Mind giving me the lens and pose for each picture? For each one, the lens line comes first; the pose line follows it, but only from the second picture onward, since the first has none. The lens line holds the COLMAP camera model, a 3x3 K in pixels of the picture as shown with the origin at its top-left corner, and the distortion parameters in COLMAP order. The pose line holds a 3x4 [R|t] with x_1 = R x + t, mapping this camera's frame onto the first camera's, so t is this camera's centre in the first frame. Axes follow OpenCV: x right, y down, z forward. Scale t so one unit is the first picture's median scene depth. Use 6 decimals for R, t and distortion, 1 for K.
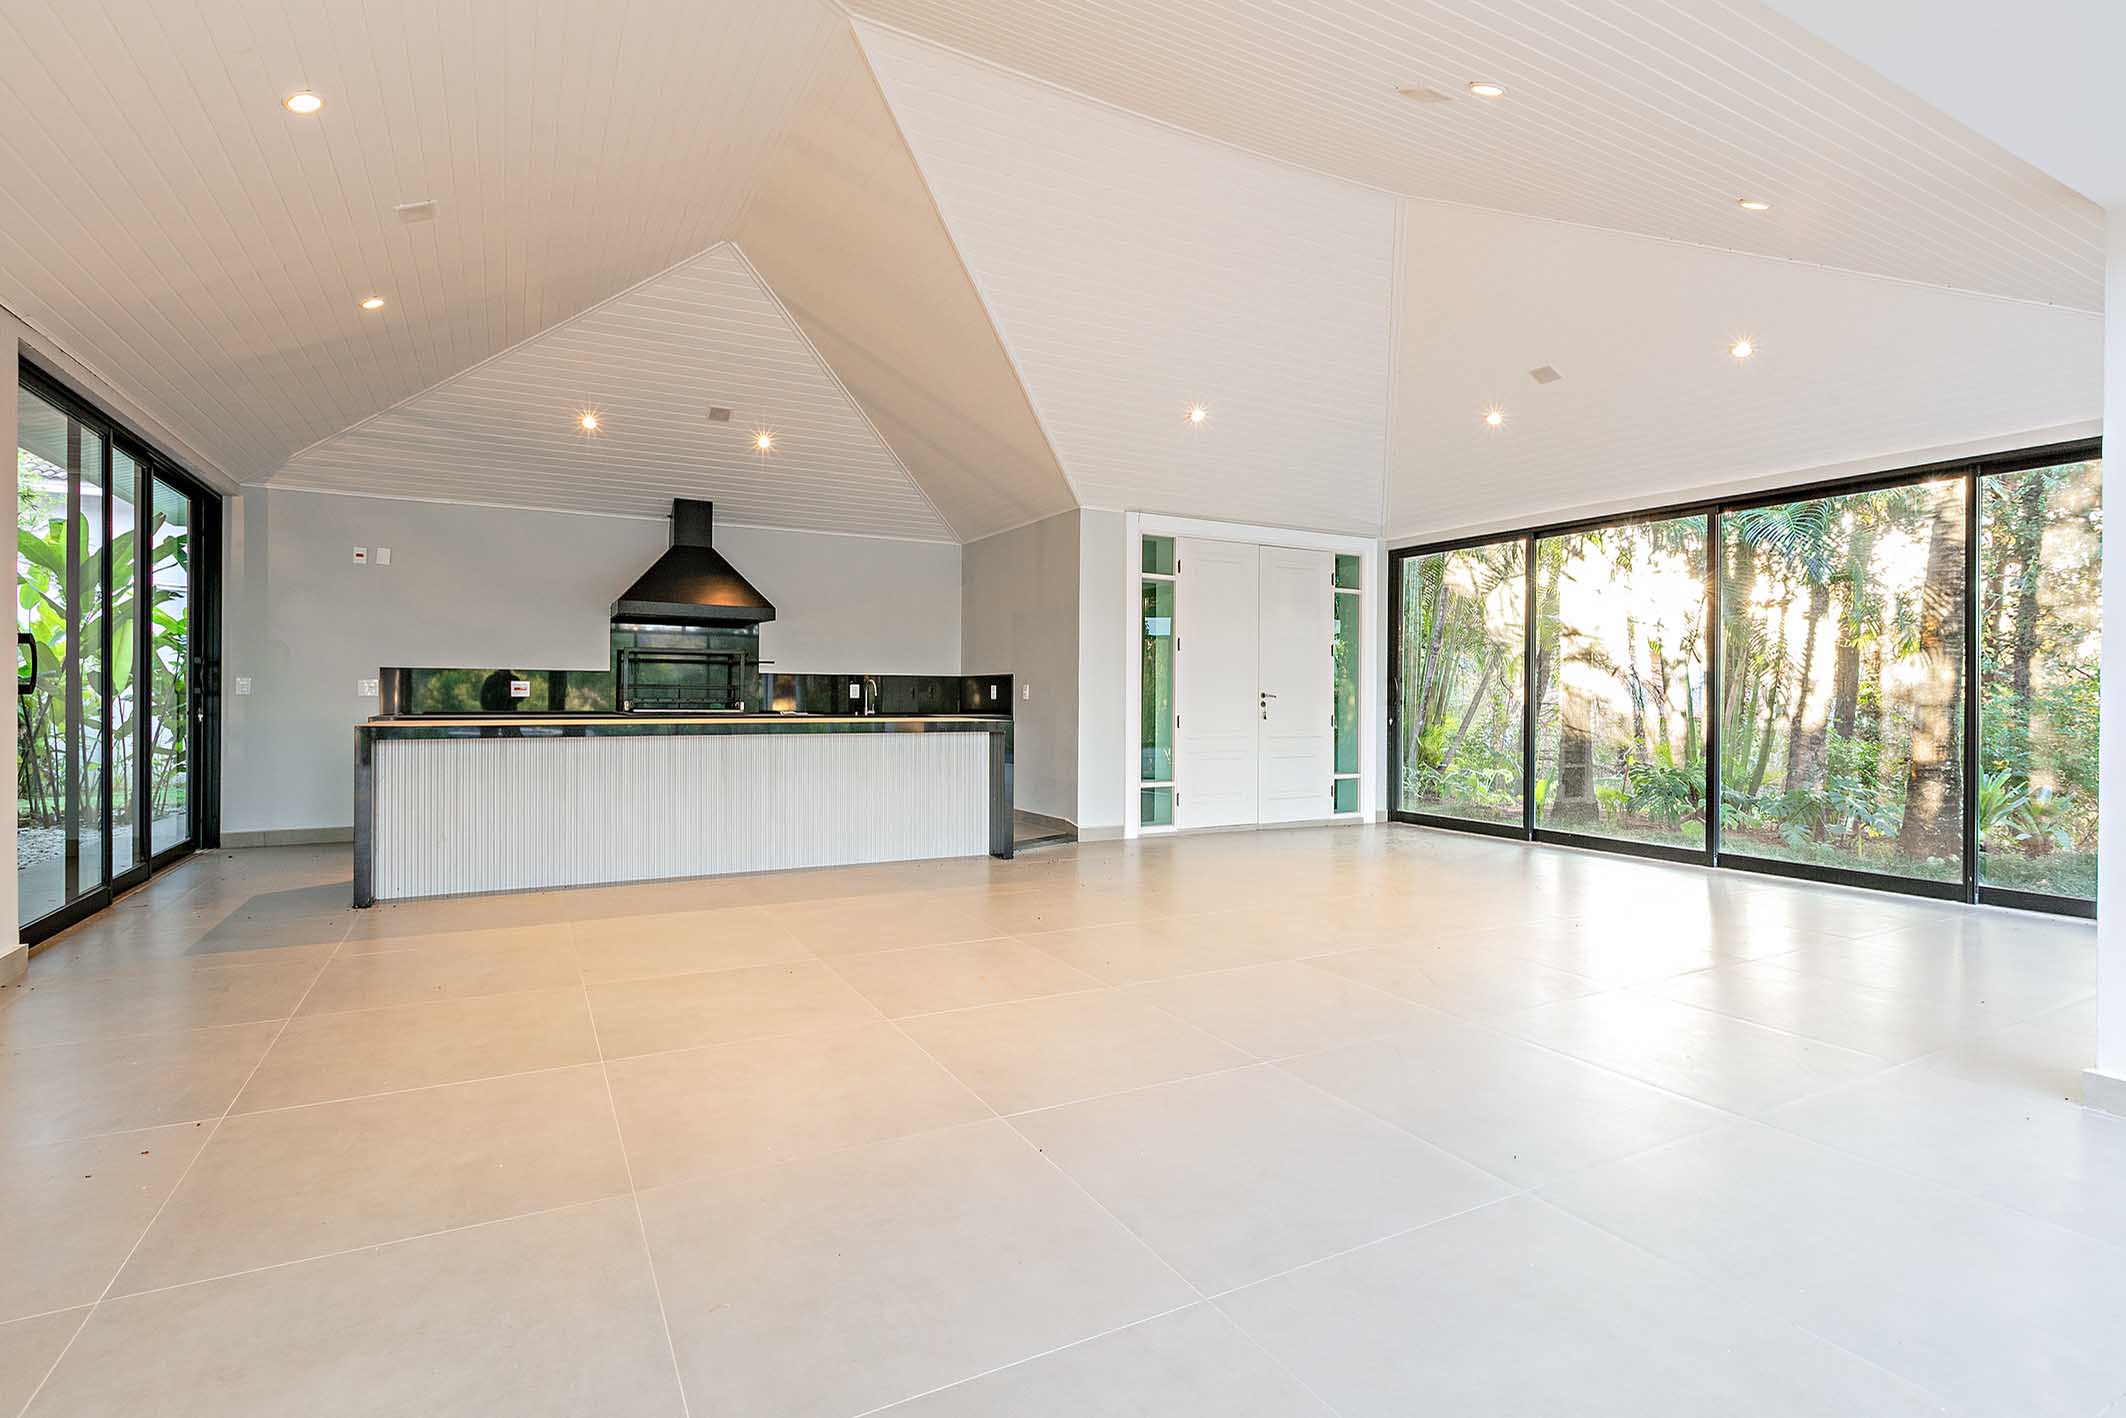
lens RADIAL K [[1024.4, 0, 1066.5], [0, 1024.4, 693.8], [0, 0, 1]] dist [-0.001723, -0.000591]
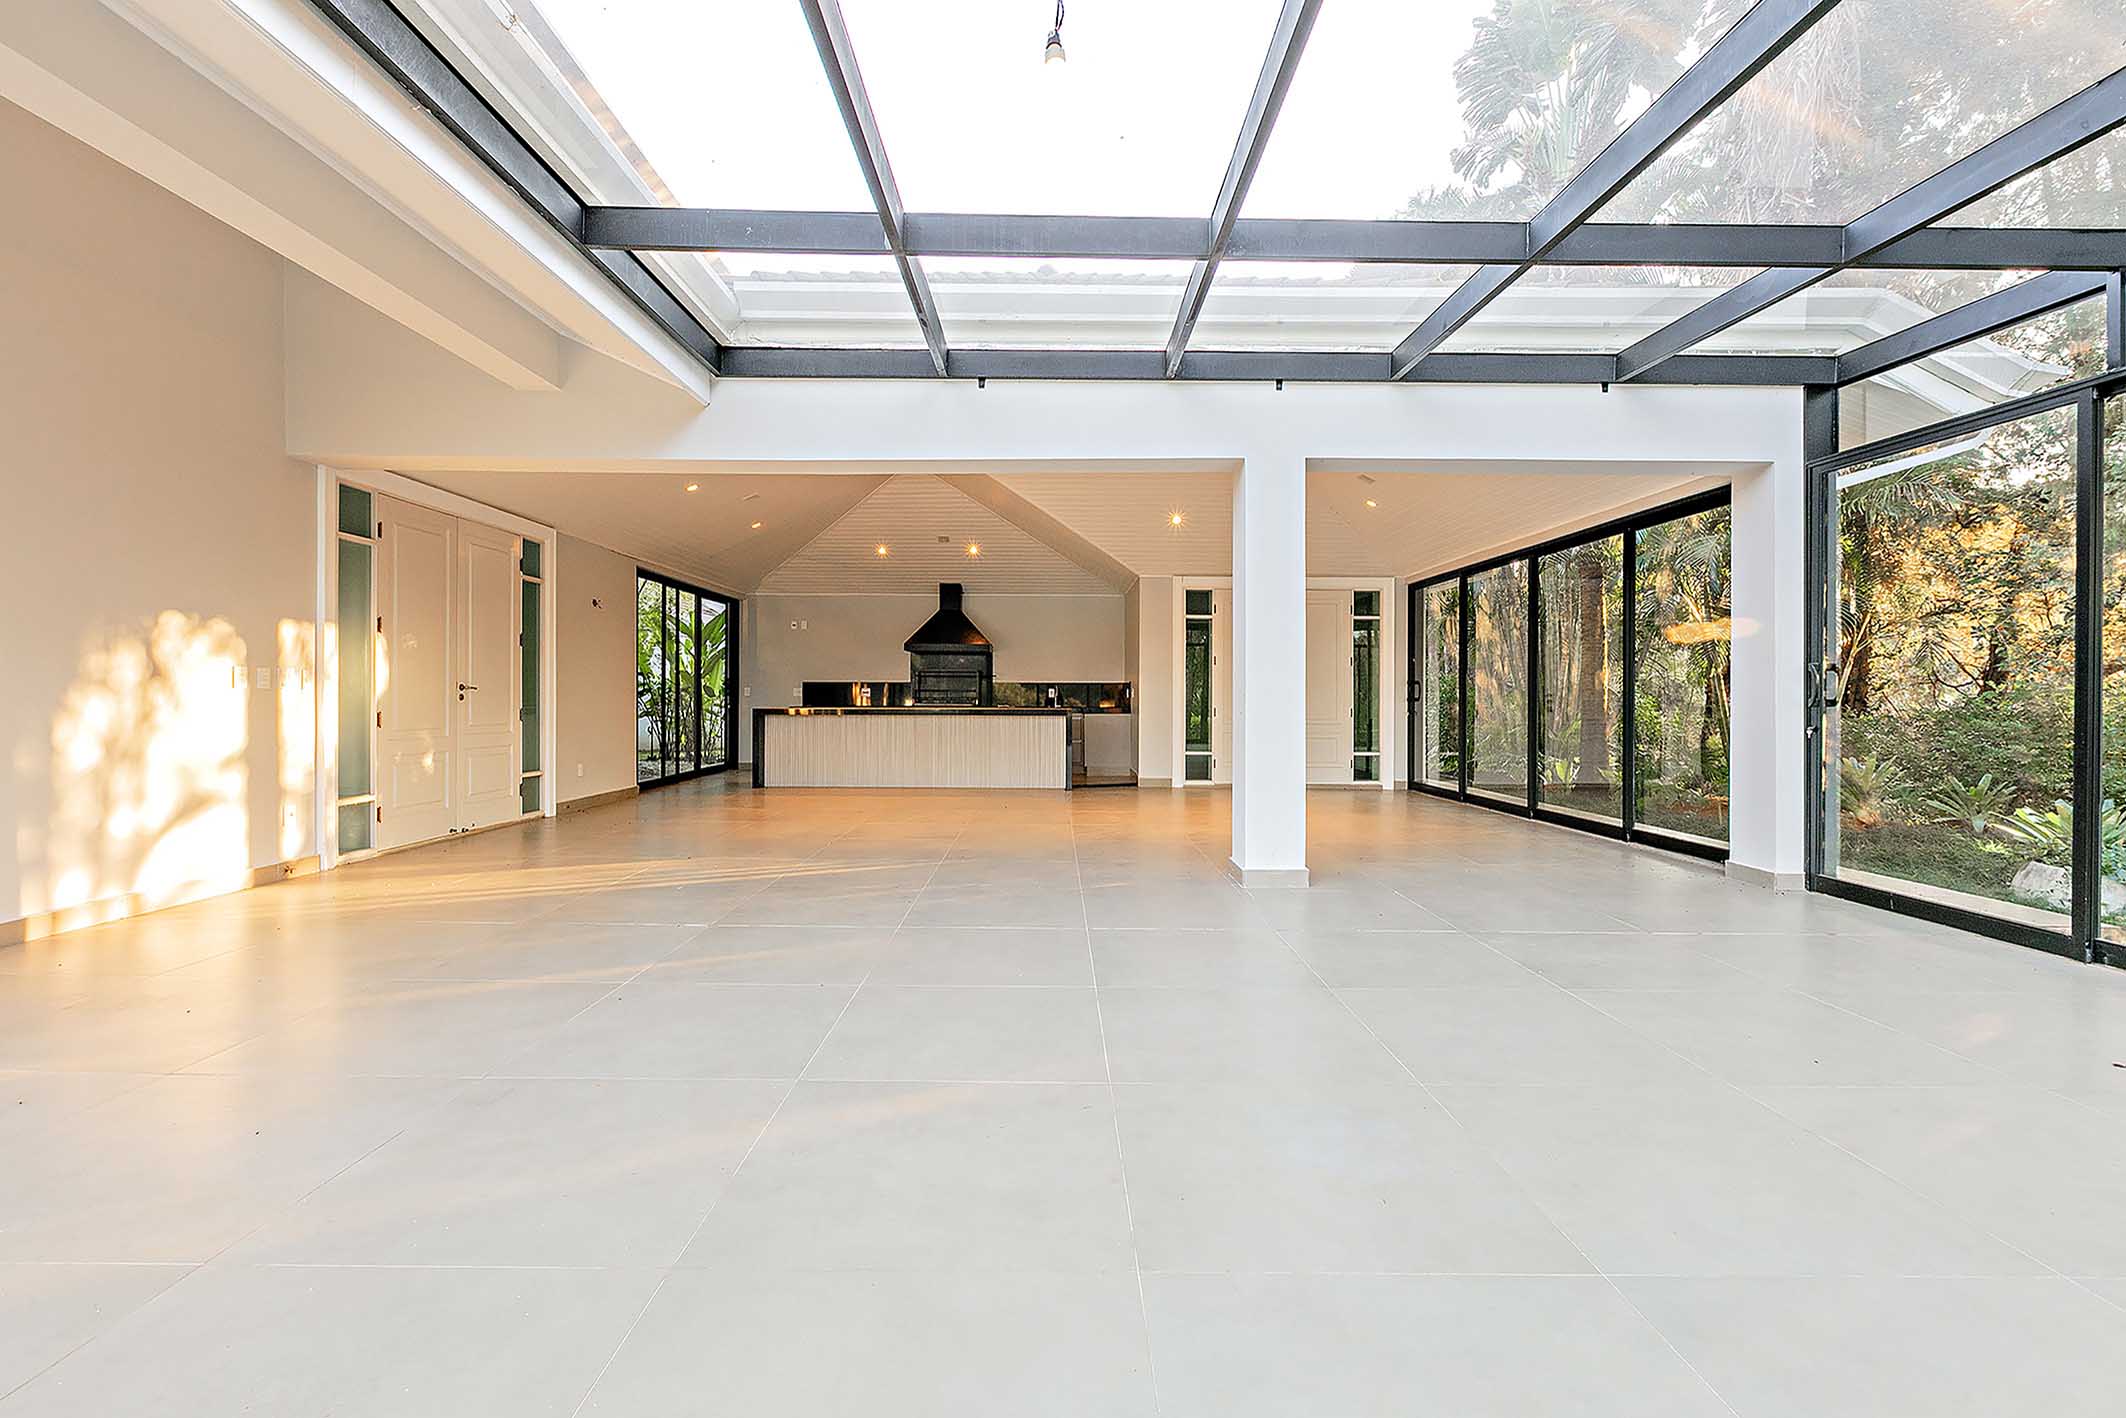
lens RADIAL K [[945.6, 0, 1051.3], [0, 945.6, 698.9], [0, 0, 1]] dist [-0.001817, -0.000079]
pose [[0.877699, -0.001720, -0.479208, 0.571631], [0.002176, 0.999998, 0.000395, 0.006657], [0.479207, -0.001390, 0.877701, -0.337262]]
